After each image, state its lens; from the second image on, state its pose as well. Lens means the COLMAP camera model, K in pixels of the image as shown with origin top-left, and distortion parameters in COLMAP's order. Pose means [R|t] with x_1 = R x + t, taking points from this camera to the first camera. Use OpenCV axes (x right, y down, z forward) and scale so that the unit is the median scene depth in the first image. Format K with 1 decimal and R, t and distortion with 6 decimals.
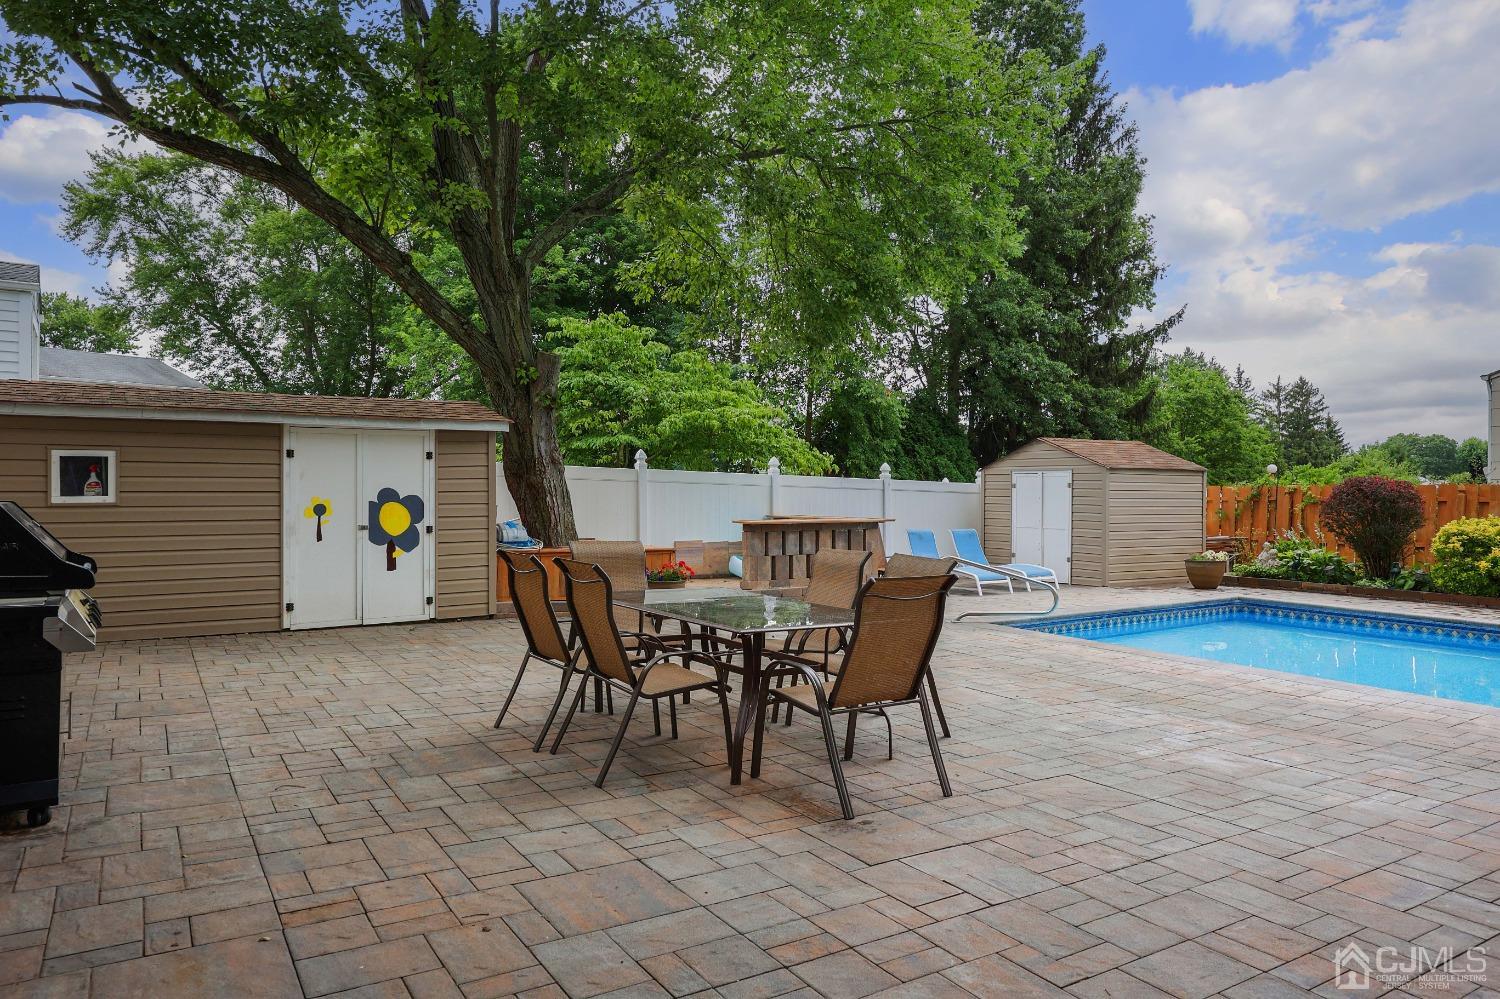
lens RADIAL K [[963.9, 0, 749.9], [0, 963.9, 489.9], [0, 0, 1]] dist [0.003215, 0.000456]
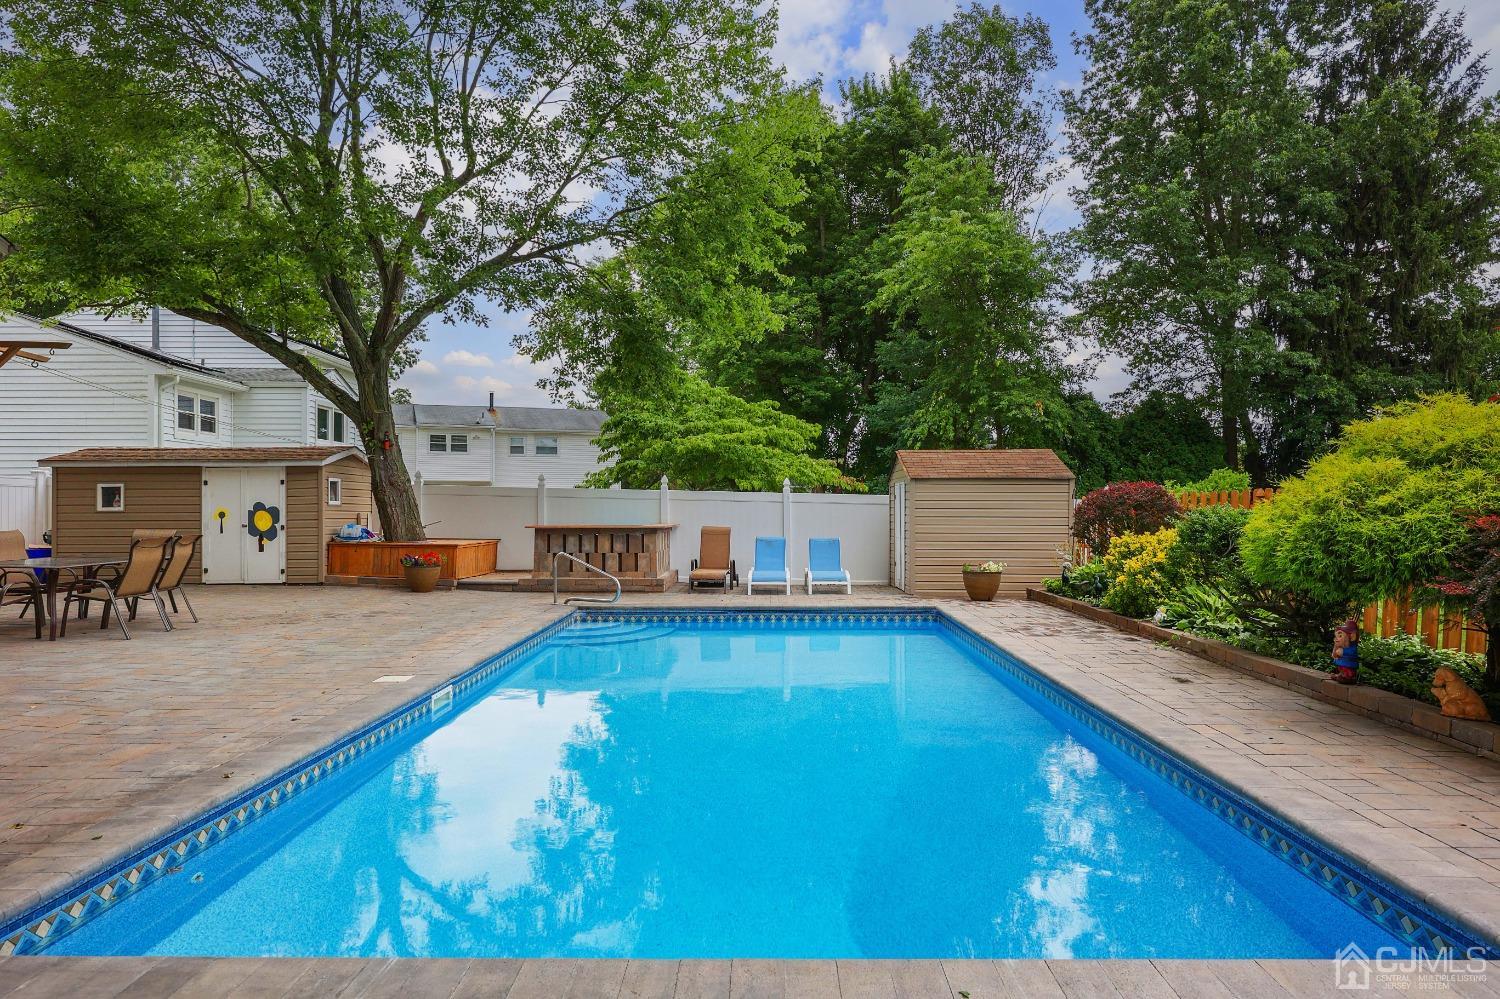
lens RADIAL K [[937.4, 0, 738.7], [0, 937.4, 502.6], [0, 0, 1]] dist [0.002013, 0.000598]
pose [[0.830376, -0.008516, -0.557139, 1.183095], [0.004687, 0.999955, -0.008300, 0.015727], [0.557184, 0.004281, 0.830378, 0.117579]]
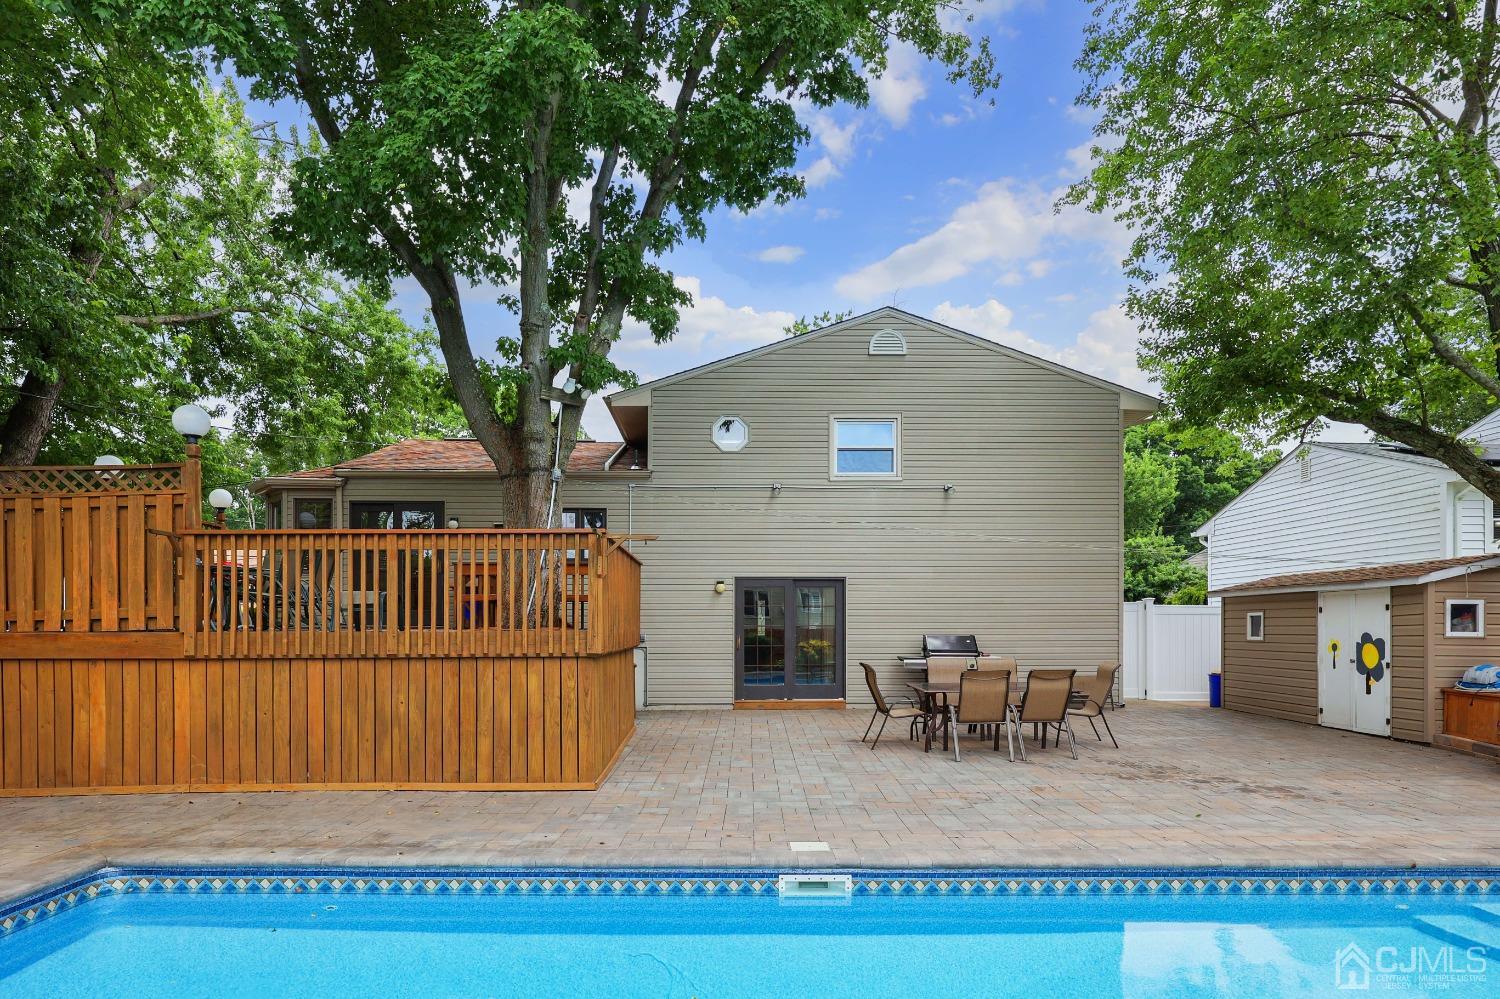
lens RADIAL K [[846.6, 0, 750.6], [0, 846.6, 624.2], [0, 0, 1]] dist [0.003292, 0.000319]
pose [[-0.535984, -0.006196, -0.844206, 1.060090], [-0.002798, 0.999981, -0.005562, -0.004699], [0.844224, -0.000619, -0.535991, 0.890227]]
